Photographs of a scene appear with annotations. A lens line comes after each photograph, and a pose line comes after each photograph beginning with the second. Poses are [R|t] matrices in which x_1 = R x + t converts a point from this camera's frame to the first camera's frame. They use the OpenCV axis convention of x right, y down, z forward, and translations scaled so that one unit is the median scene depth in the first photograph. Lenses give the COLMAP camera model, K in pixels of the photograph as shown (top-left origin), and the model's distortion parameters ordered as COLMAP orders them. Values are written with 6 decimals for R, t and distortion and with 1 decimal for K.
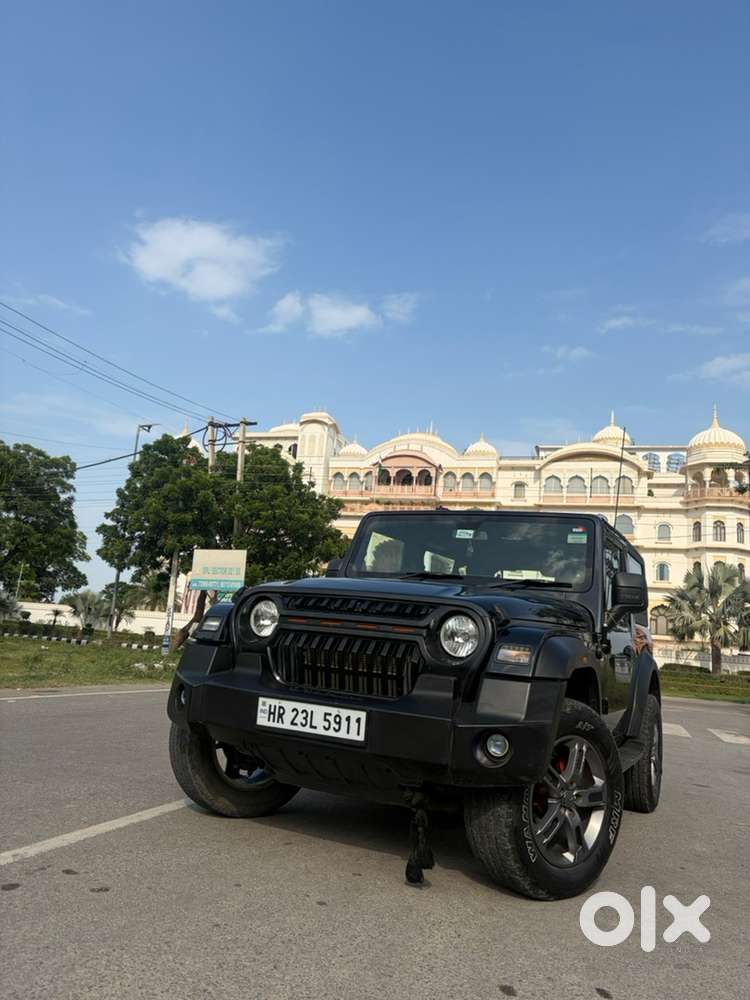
lens RADIAL K [[773.0, 0, 375.0], [0, 773.0, 500.0], [0, 0, 1]] dist [0.075636, -0.076898]
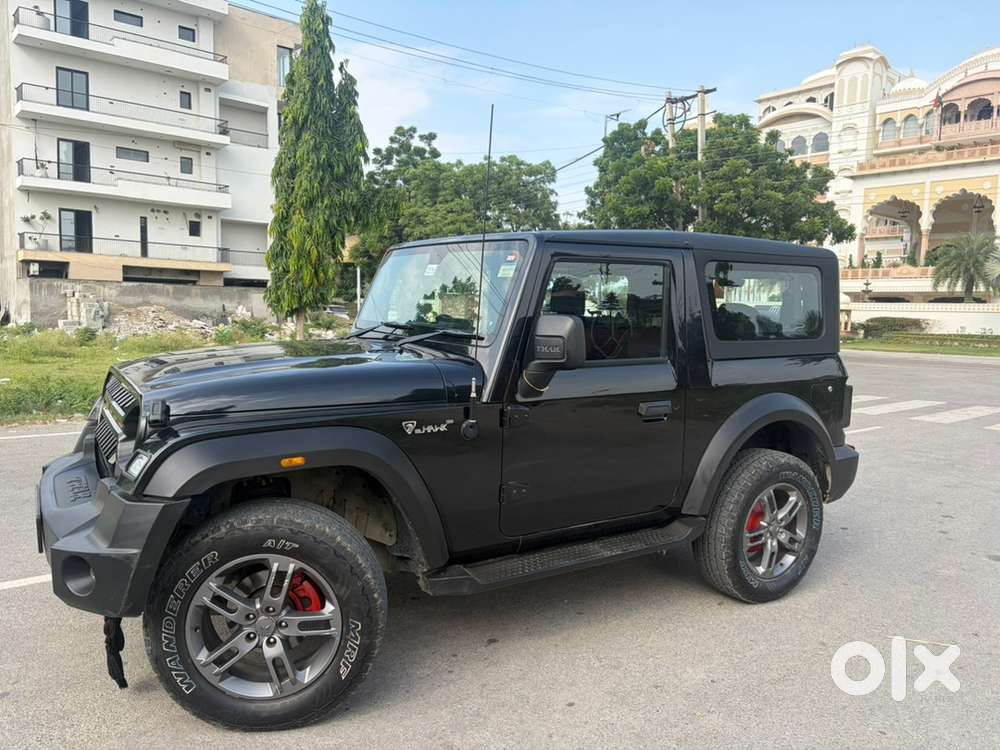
lens RADIAL K [[773.0, 0, 498.1], [0, 773.0, 381.4], [0, 0, 1]] dist [0.075636, -0.076898]
pose [[0.850399, -0.010063, -0.526042, 0.088374], [0.141888, 0.967160, 0.210875, -0.000443], [0.506645, -0.253968, 0.823900, 0.047492]]
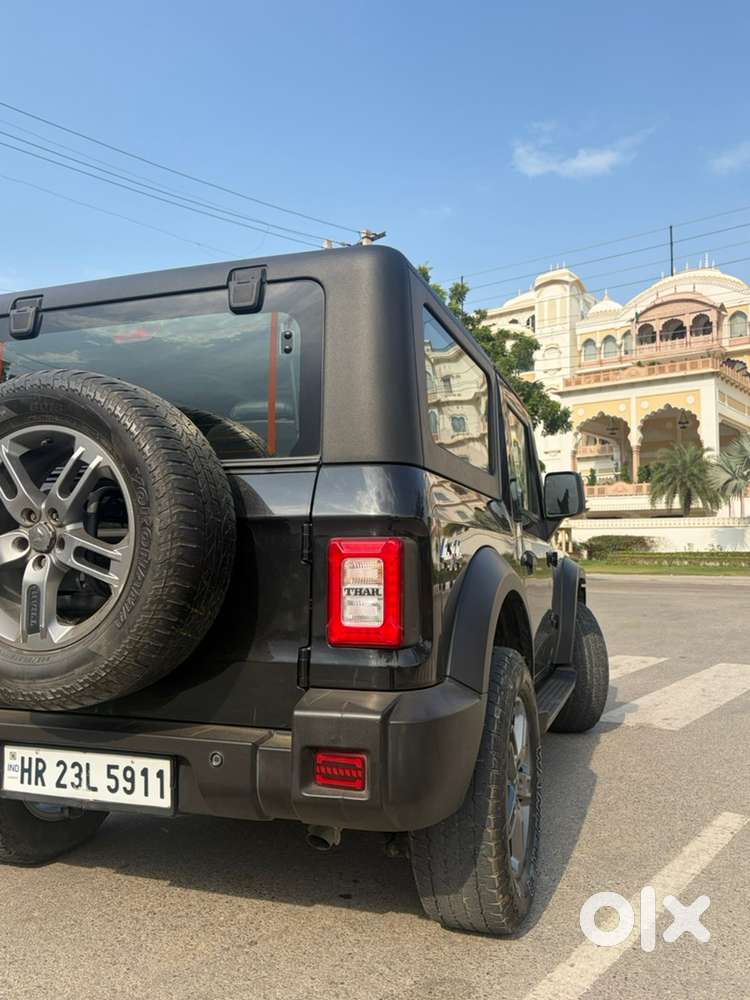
lens RADIAL K [[784.0, 0, 377.0], [0, 784.0, 494.6], [0, 0, 1]] dist [0.020963, -0.000825]
pose [[0.929933, -0.103880, -0.352751, 0.049832], [0.142752, 0.986019, 0.085959, 0.055023], [0.338890, -0.130292, 0.931761, 0.288871]]
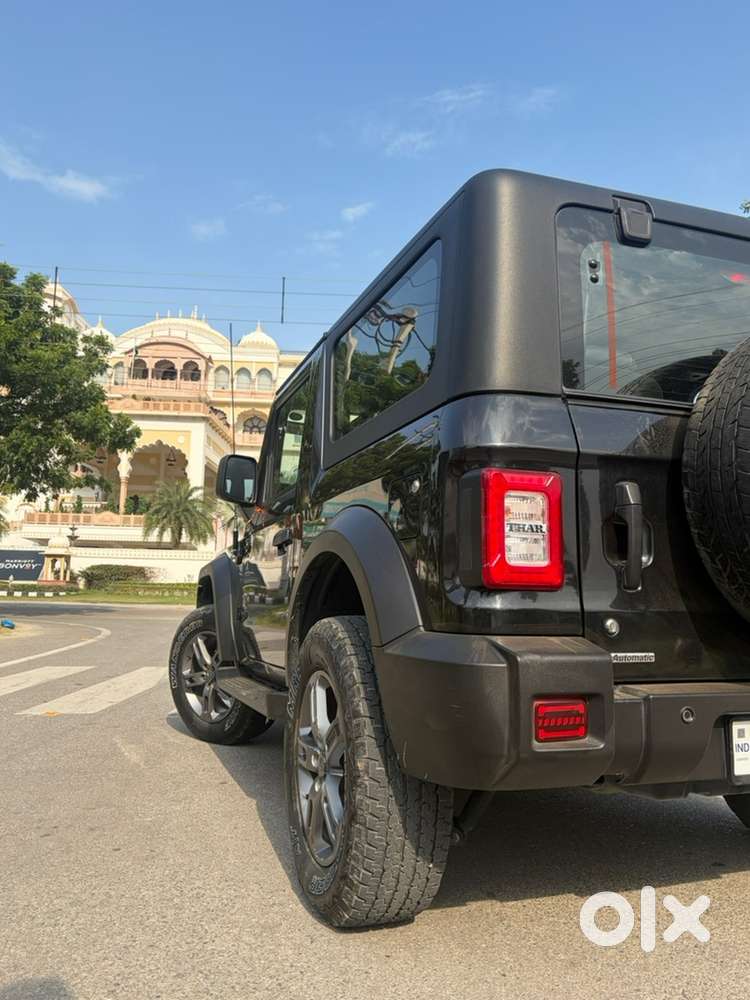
lens RADIAL K [[781.5, 0, 379.0], [0, 781.5, 504.5], [0, 0, 1]] dist [0.025975, -0.006191]
pose [[0.946681, -0.019824, 0.321562, -0.039667], [-0.013524, 0.994780, 0.101140, 0.056791], [-0.321889, -0.100096, 0.941471, 0.294910]]
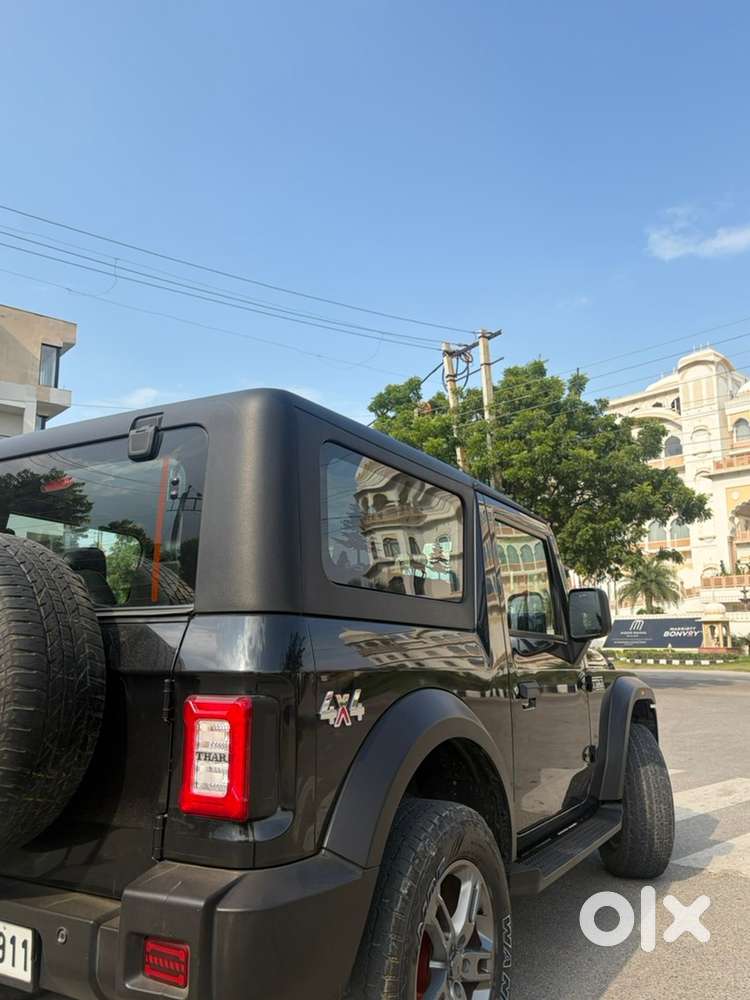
lens RADIAL K [[779.7, 0, 380.3], [0, 779.7, 501.7], [0, 0, 1]] dist [0.041498, -0.045730]
pose [[0.847181, -0.173870, -0.502050, 0.066533], [0.172710, 0.983741, -0.049250, 0.054343], [0.502450, -0.044985, 0.863435, 0.300415]]
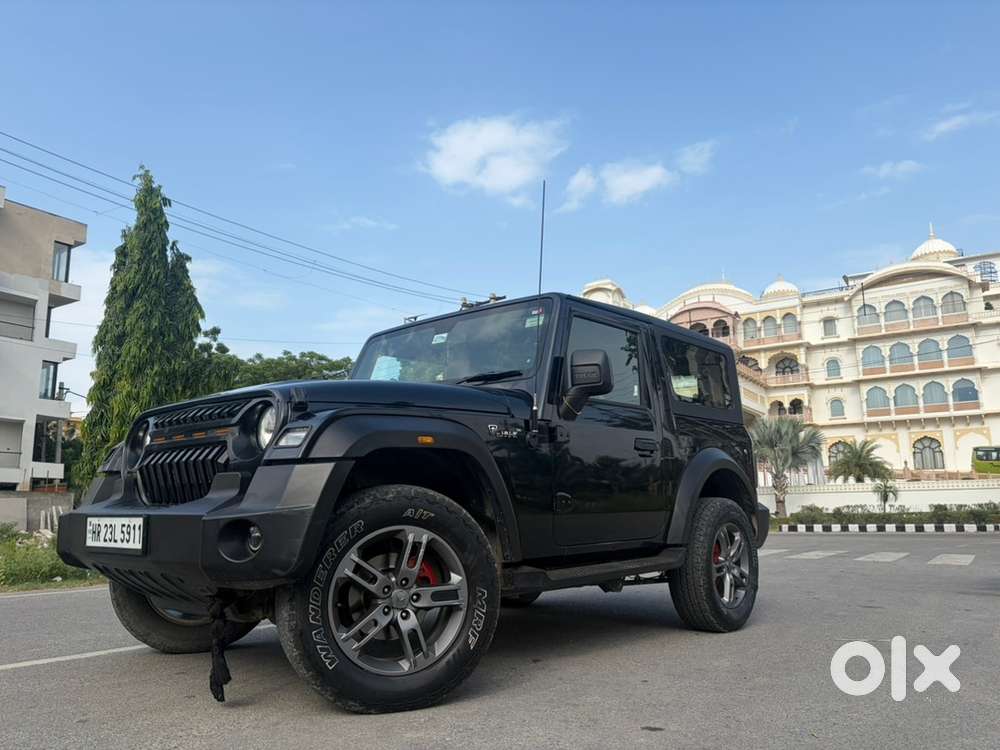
lens RADIAL K [[781.5, 0, 502.8], [0, 781.5, 375.9], [0, 0, 1]] dist [0.025975, -0.006191]
pose [[0.961611, -0.138135, -0.237113, 0.059918], [0.138222, 0.990266, -0.016343, 0.016343], [0.237062, -0.017058, 0.971345, 0.016874]]
